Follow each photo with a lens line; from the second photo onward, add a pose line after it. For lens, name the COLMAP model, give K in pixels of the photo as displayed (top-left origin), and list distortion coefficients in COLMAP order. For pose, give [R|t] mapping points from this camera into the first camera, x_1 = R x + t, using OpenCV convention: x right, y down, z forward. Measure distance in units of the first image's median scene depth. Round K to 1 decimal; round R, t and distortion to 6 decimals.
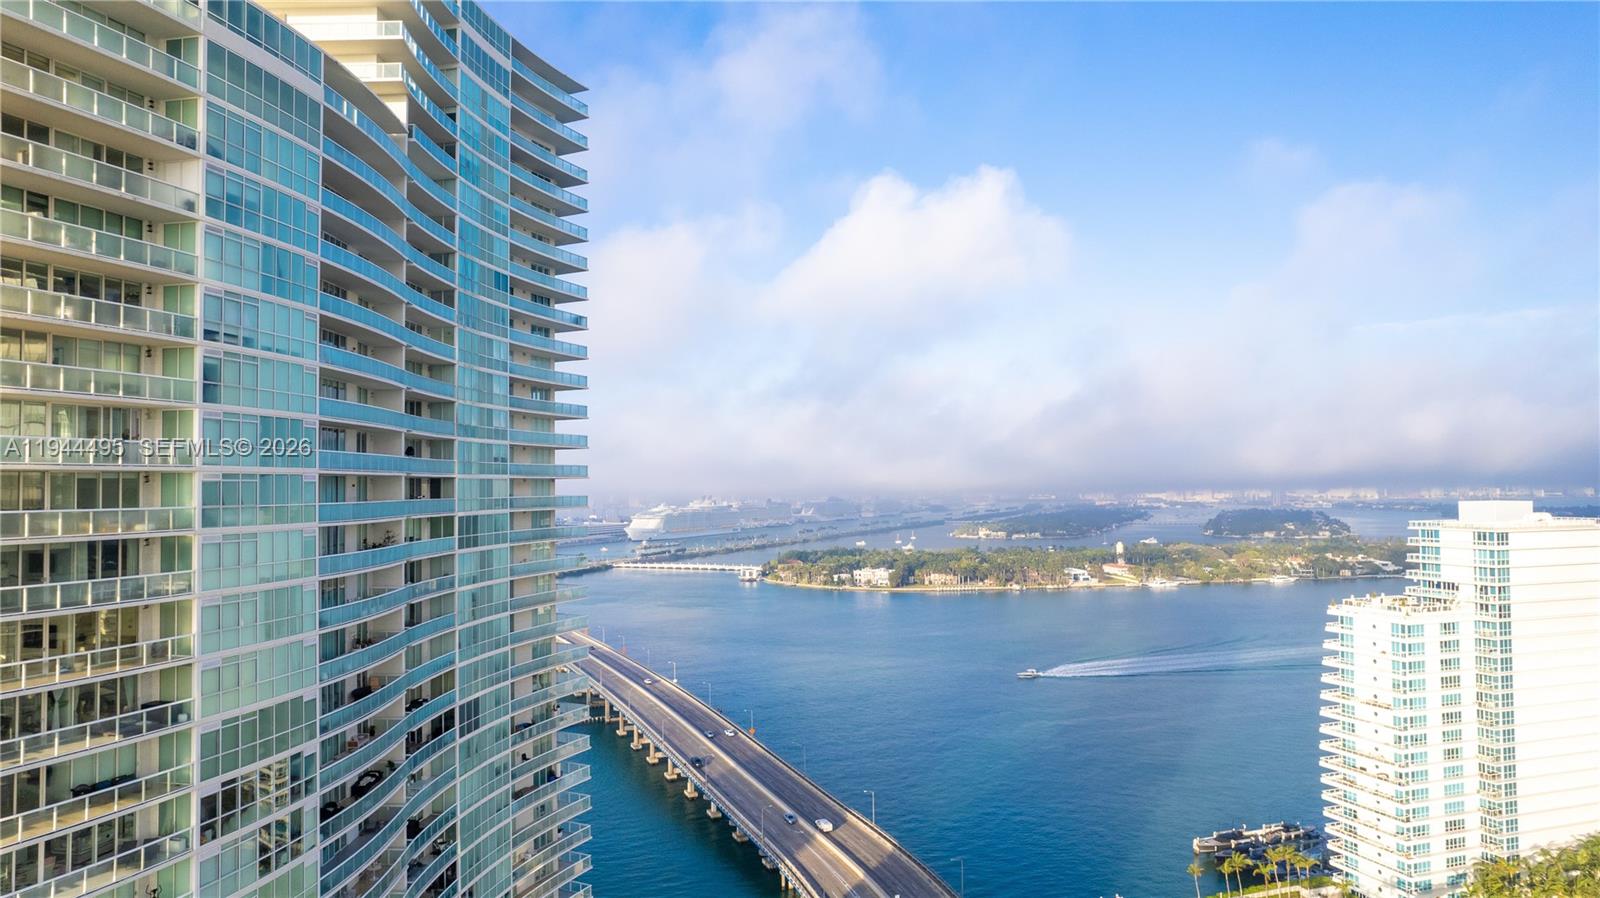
lens RADIAL K [[1025.2, 0, 801.1], [0, 1025.2, 455.9], [0, 0, 1]] dist [-0.035791, 0.026619]
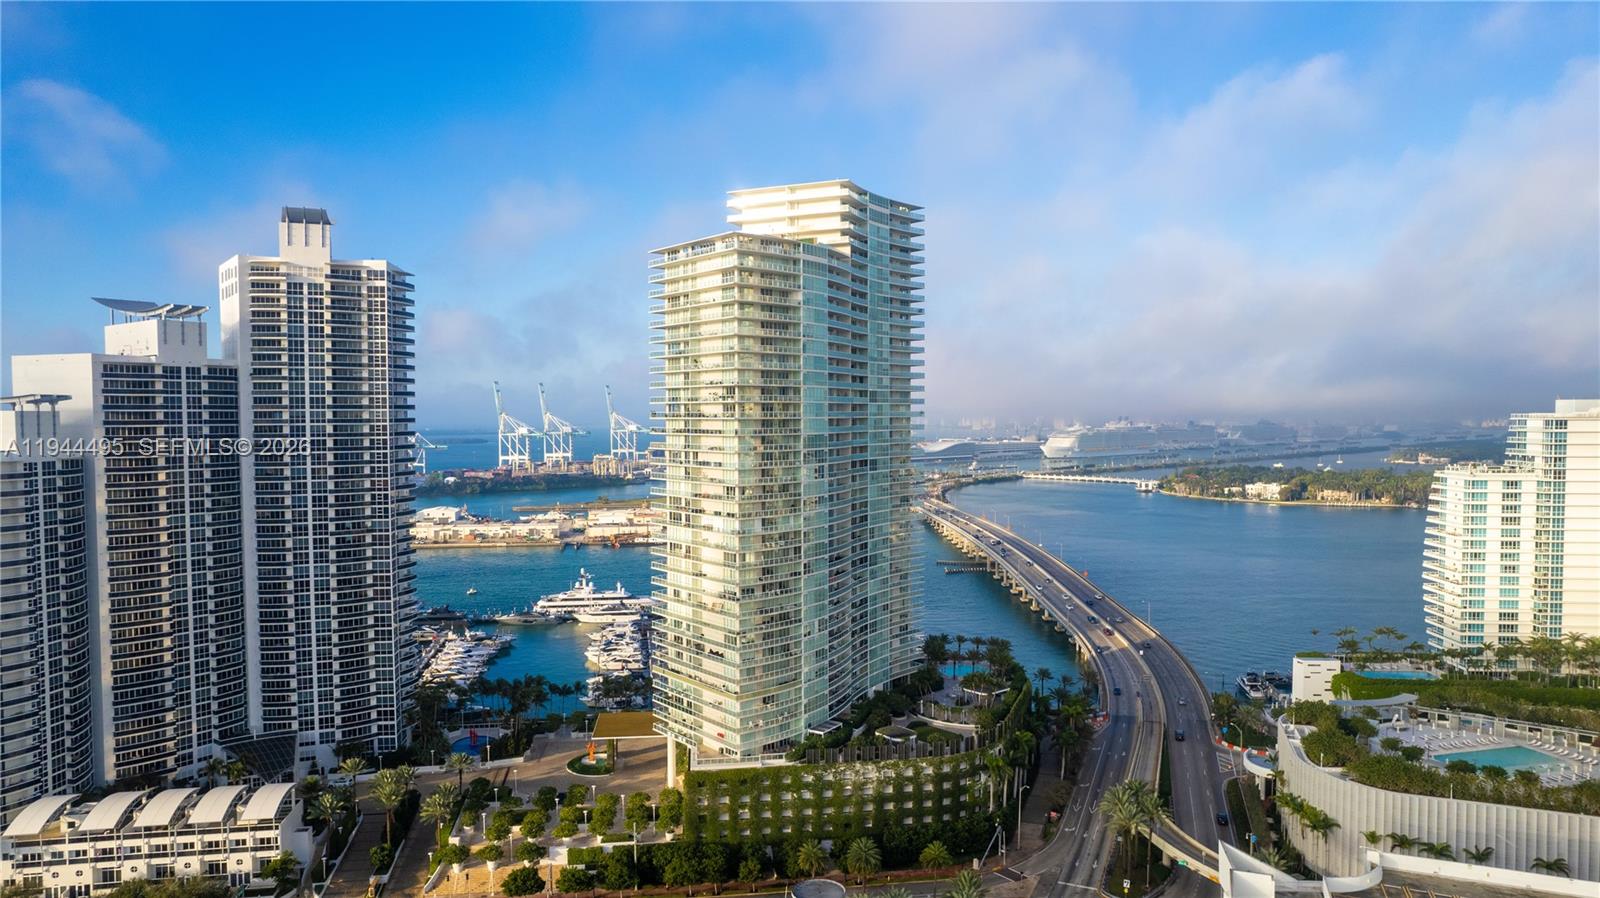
lens RADIAL K [[1025.2, 0, 794.7], [0, 1025.2, 451.1], [0, 0, 1]] dist [-0.035791, 0.026619]
pose [[0.912339, 0.022834, -0.408797, 0.279132], [0.005569, 0.997659, 0.068156, 0.015070], [0.409397, -0.064458, 0.910077, -0.729923]]
